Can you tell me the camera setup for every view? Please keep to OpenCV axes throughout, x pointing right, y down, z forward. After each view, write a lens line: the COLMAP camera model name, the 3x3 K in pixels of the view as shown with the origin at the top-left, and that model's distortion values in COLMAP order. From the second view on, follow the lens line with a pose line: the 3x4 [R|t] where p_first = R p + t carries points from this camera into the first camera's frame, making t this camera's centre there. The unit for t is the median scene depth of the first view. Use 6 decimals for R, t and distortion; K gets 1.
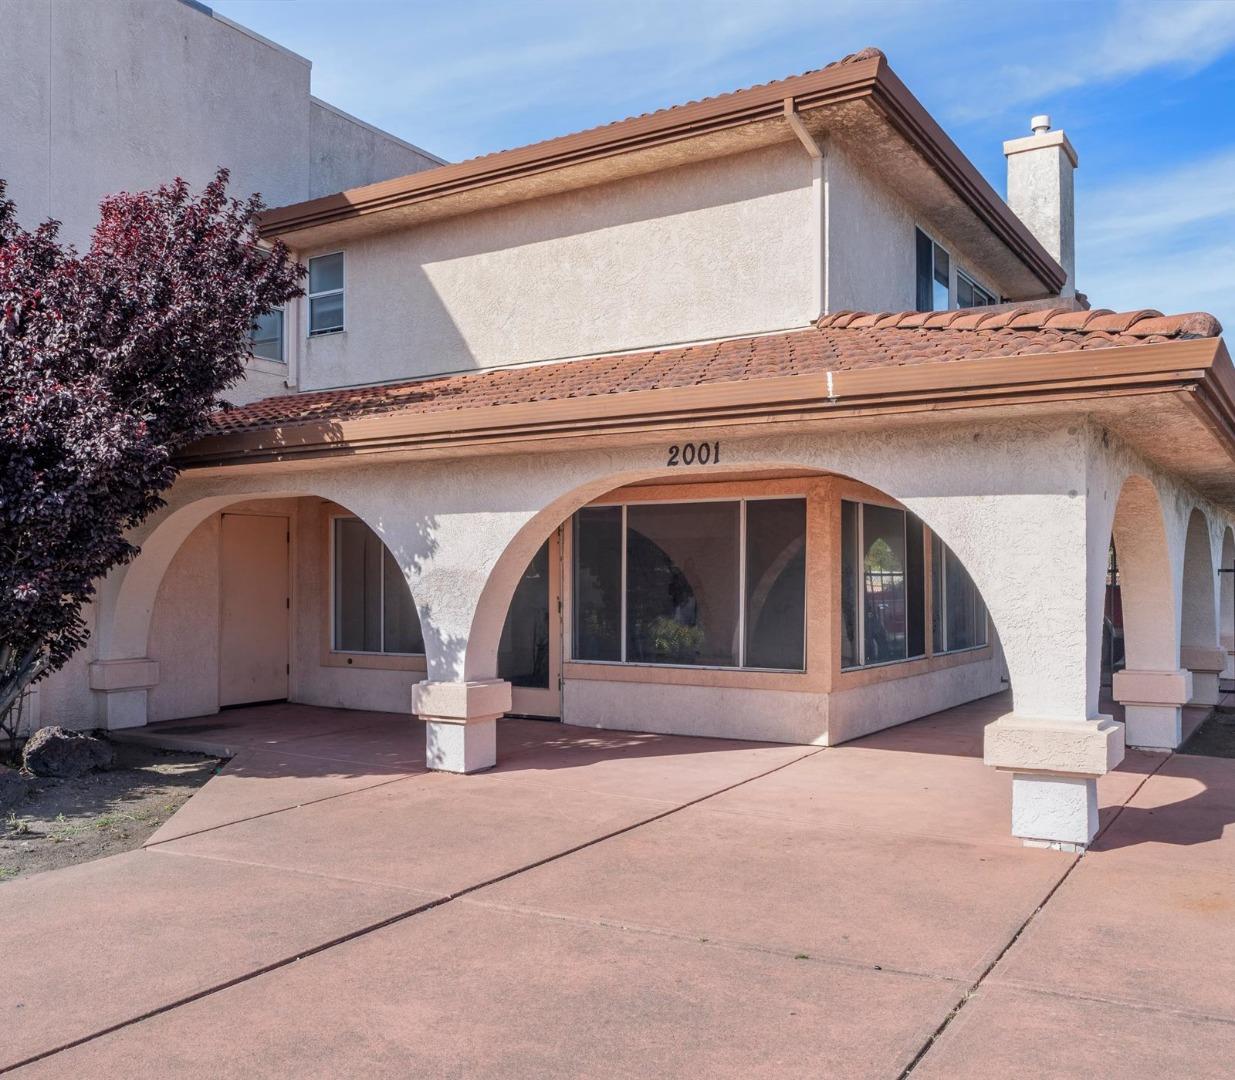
lens RADIAL K [[1128.6, 0, 619.5], [0, 1128.6, 562.5], [0, 0, 1]] dist [-0.000015, -0.001139]
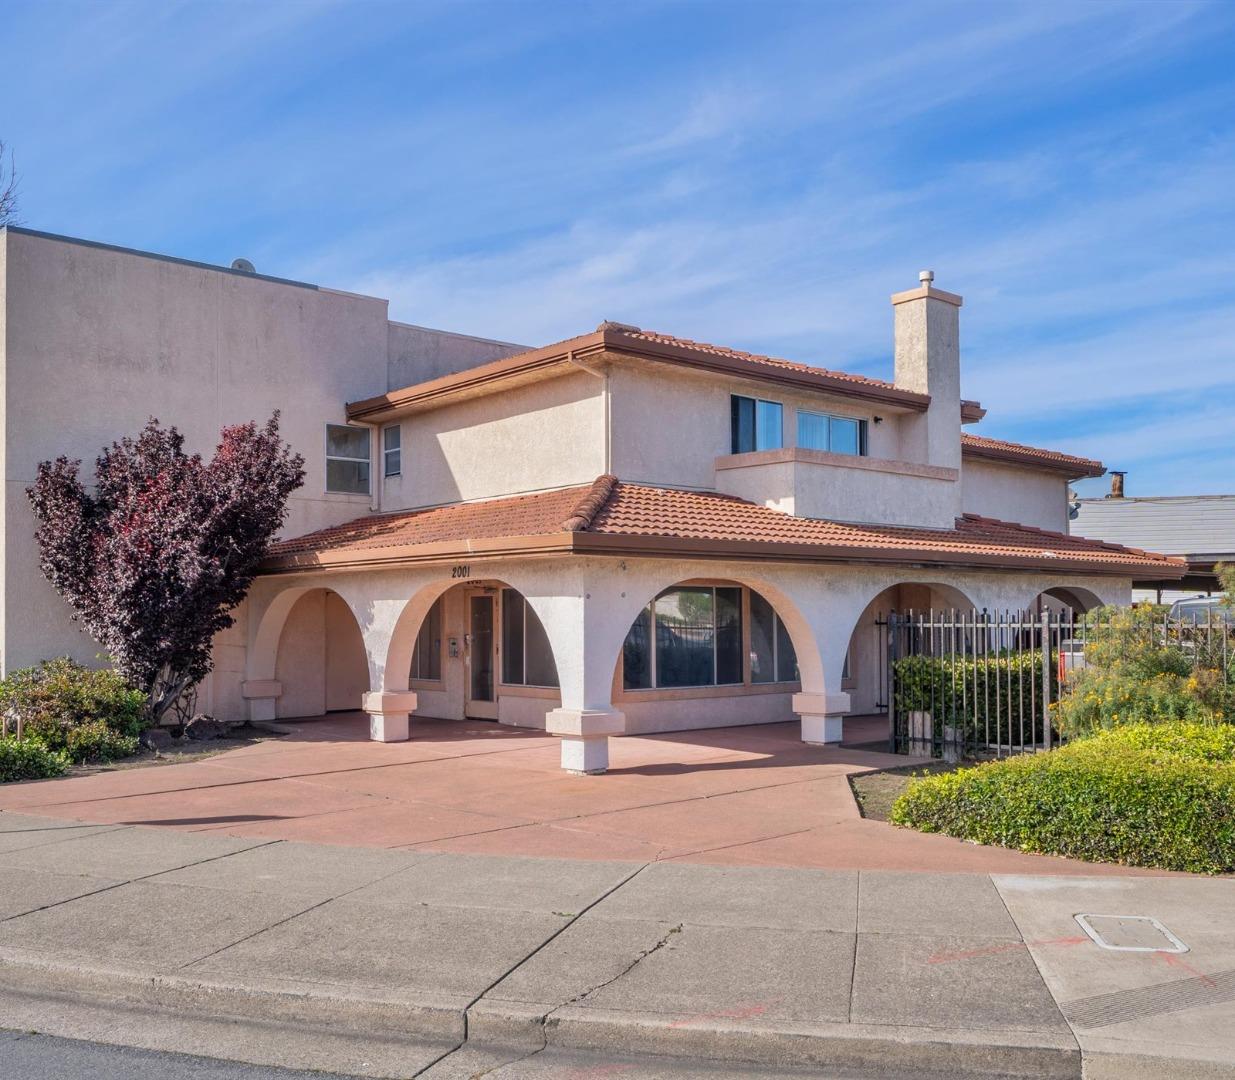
lens RADIAL K [[1183.3, 0, 631.8], [0, 1183.3, 588.3], [0, 0, 1]] dist [-0.001883, 0.006996]
pose [[0.956846, -0.013627, -0.290276, 0.666115], [0.011295, 0.999889, -0.009706, -0.032856], [0.290376, 0.006009, 0.956894, -0.598300]]
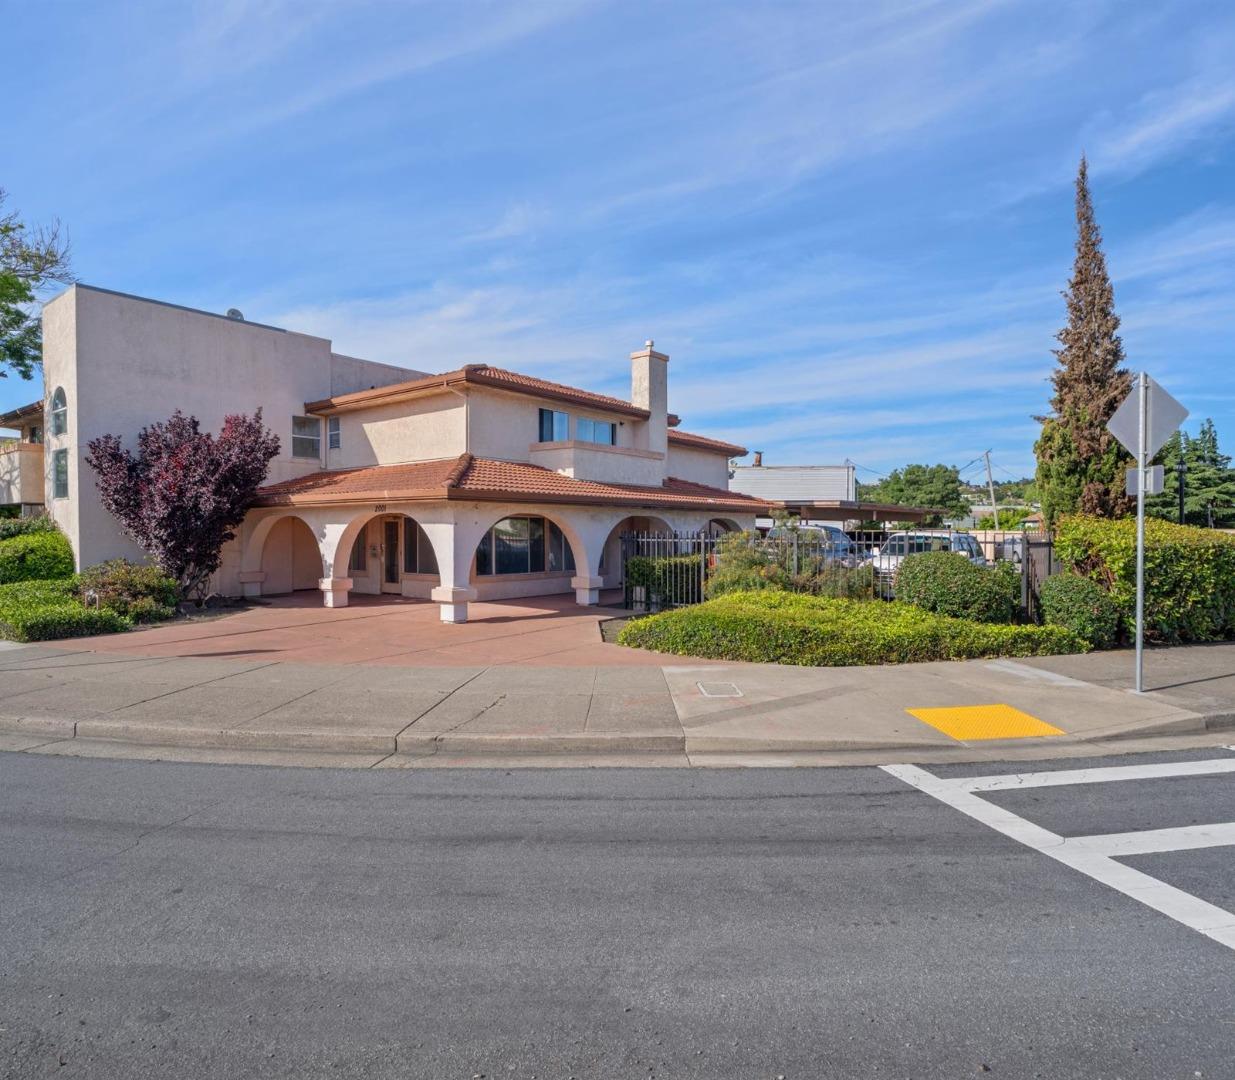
lens RADIAL K [[714.9, 0, 617.5], [0, 714.9, 540.0], [0, 0, 1]] dist [-0.001325, -0.000057]
pose [[0.994258, -0.001339, -0.107005, 0.704332], [0.004441, 0.999577, 0.028756, -0.043935], [0.106921, -0.029066, 0.993843, -0.719294]]
